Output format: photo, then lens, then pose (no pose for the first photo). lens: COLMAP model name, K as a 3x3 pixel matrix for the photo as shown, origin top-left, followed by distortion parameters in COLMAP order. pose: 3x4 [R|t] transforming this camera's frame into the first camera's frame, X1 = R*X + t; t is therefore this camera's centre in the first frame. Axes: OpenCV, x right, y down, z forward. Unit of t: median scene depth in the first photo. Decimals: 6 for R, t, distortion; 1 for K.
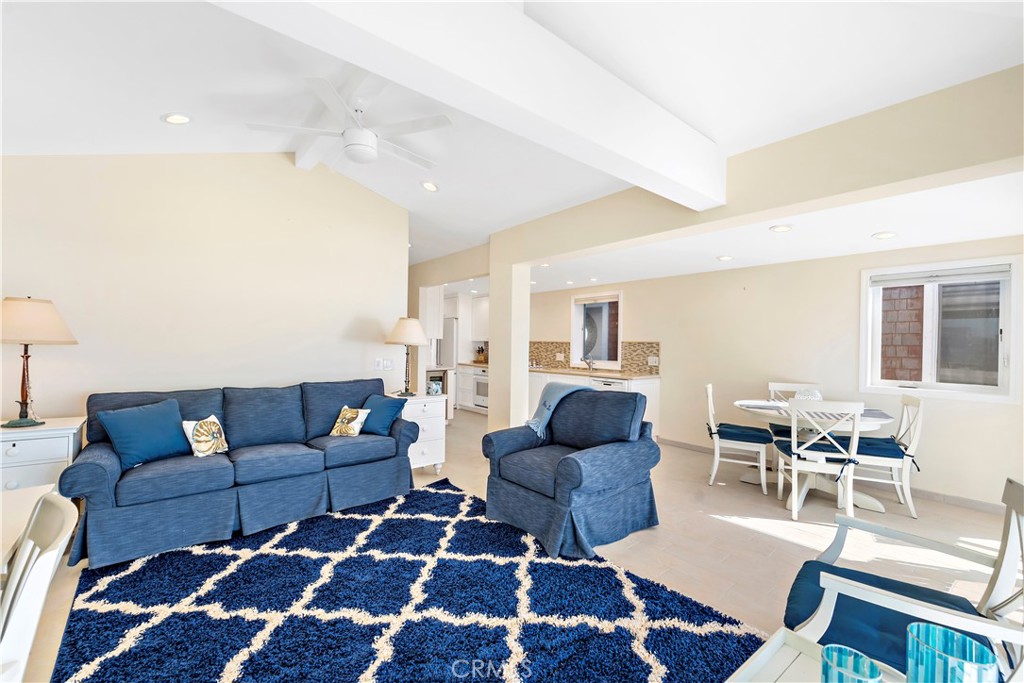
lens RADIAL K [[417.1, 0, 512.9], [0, 417.1, 338.4], [0, 0, 1]] dist [-0.000054, -0.000308]
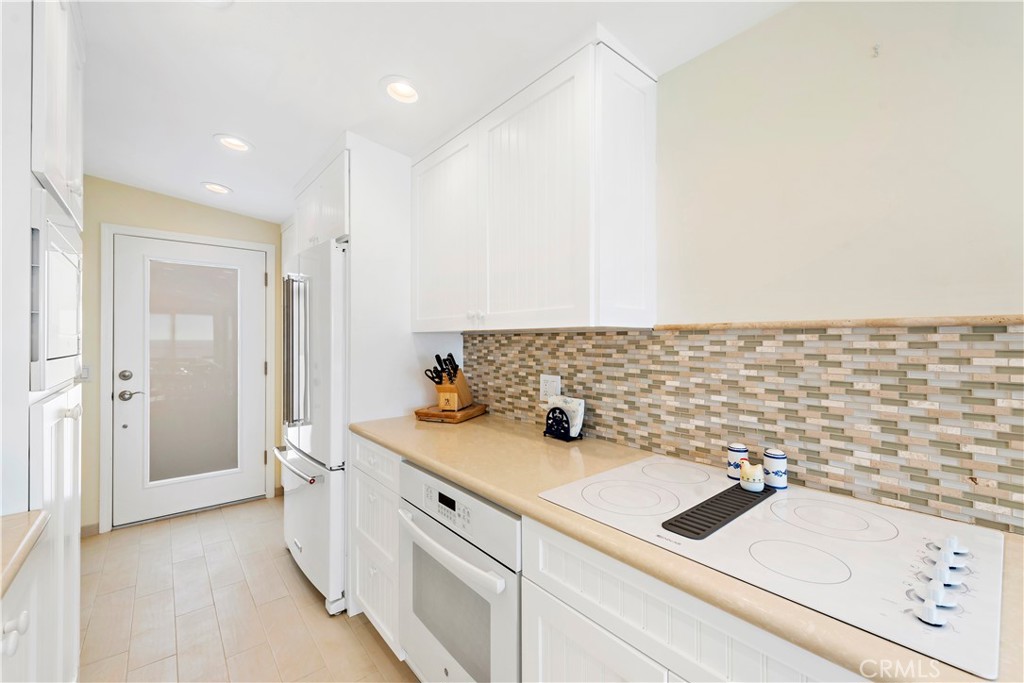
lens RADIAL K [[417.1, 0, 512.9], [0, 417.1, 338.4], [0, 0, 1]] dist [-0.000054, -0.000308]
pose [[0.999901, -0.013400, 0.004257, -0.052797], [0.013382, 0.999902, 0.004225, 0.013748], [-0.004313, -0.004168, 0.999982, 1.041491]]
